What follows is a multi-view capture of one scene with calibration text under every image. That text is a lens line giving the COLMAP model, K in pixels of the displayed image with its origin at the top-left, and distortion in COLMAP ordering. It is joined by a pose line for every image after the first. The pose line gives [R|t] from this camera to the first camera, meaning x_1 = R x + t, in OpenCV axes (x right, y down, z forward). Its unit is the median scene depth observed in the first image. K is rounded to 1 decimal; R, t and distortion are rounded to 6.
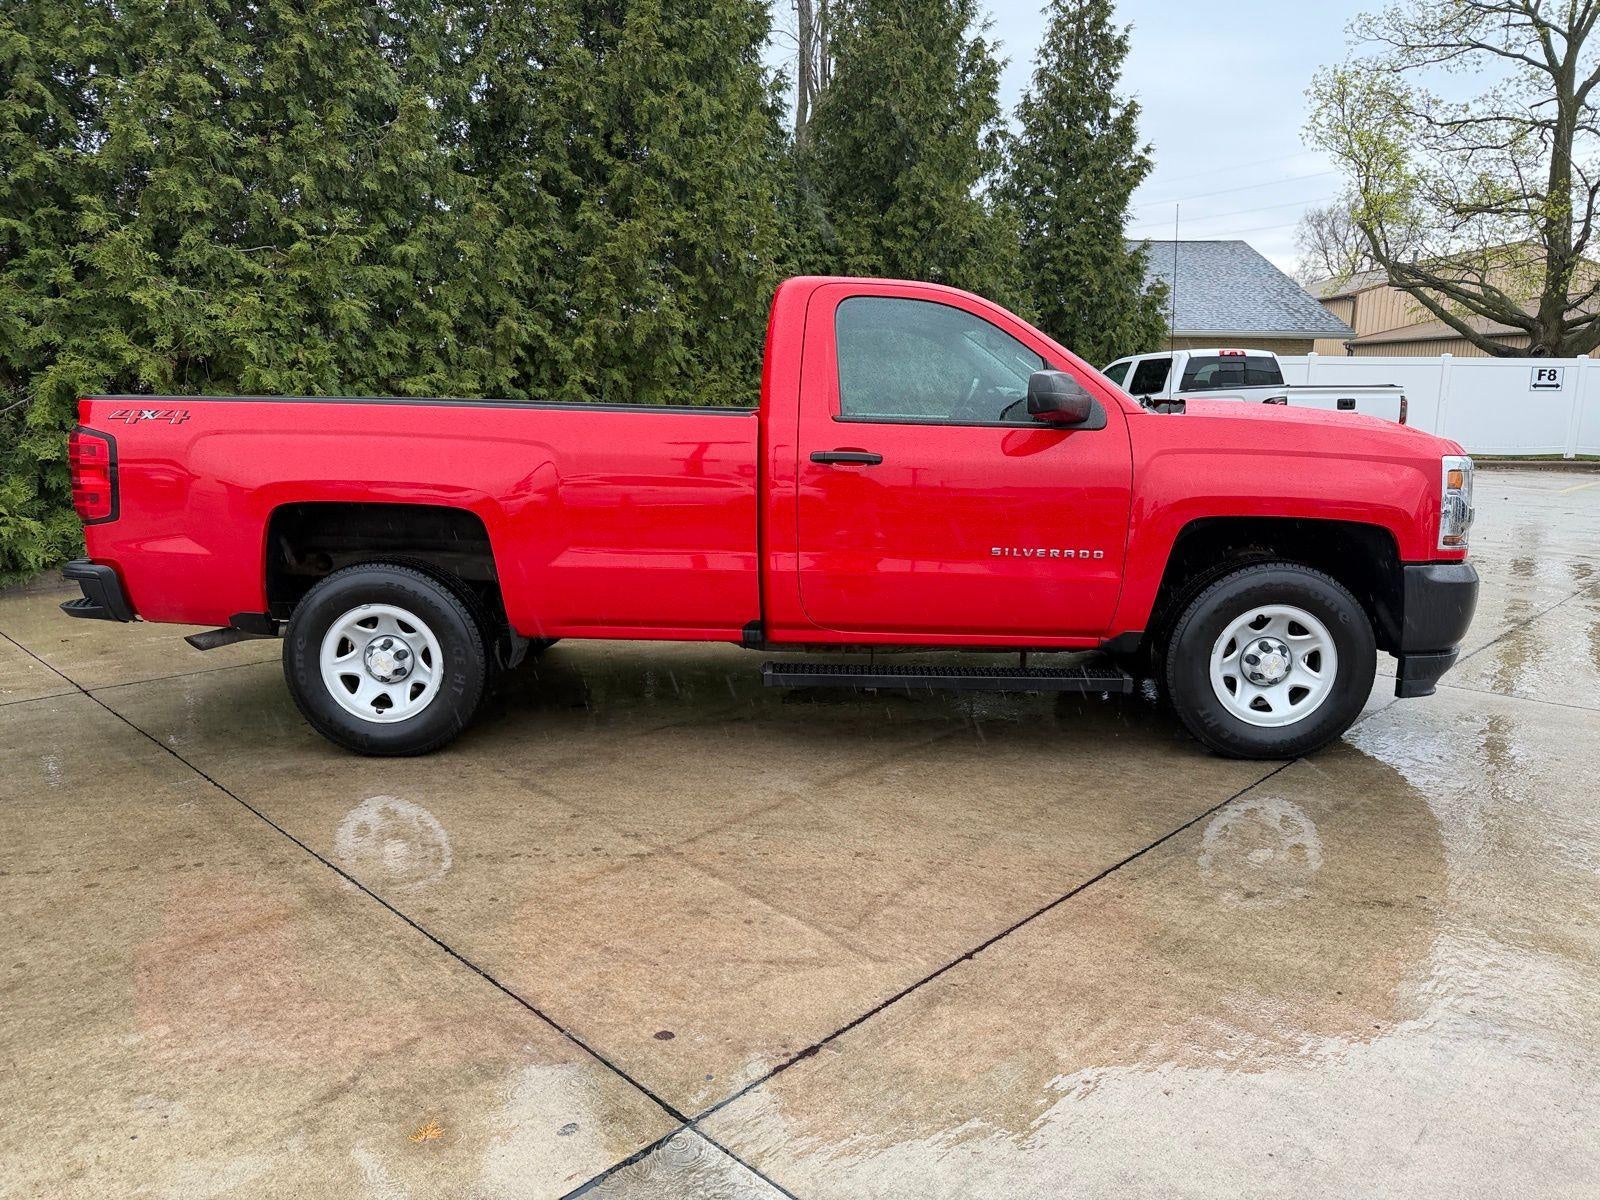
lens RADIAL K [[1131.3, 0, 787.3], [0, 1131.3, 613.0], [0, 0, 1]] dist [-0.000751, -0.010748]
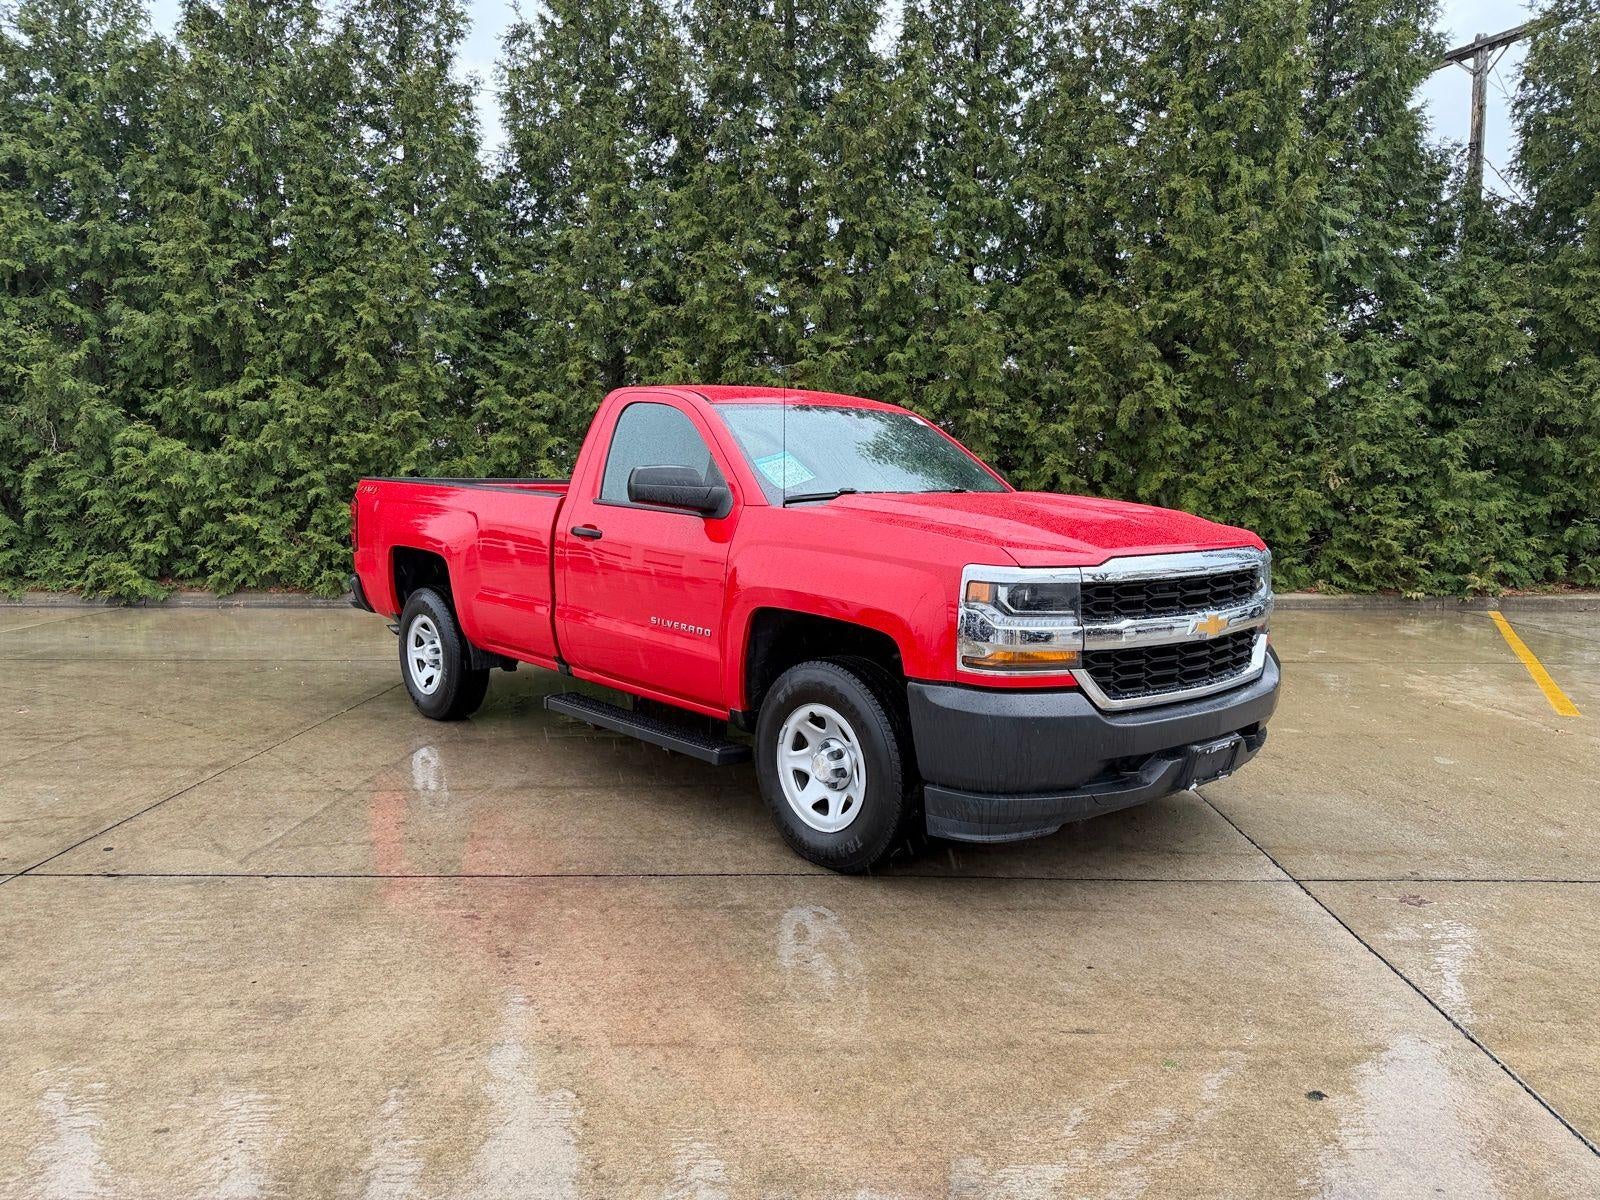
lens RADIAL K [[1131.3, 0, 796.4], [0, 1131.3, 599.7], [0, 0, 1]] dist [-0.000751, -0.010748]
pose [[0.677738, 0.085694, -0.730292, 1.085455], [-0.141835, 0.989769, -0.015486, -0.075536], [0.721494, 0.114077, 0.682959, 0.315287]]
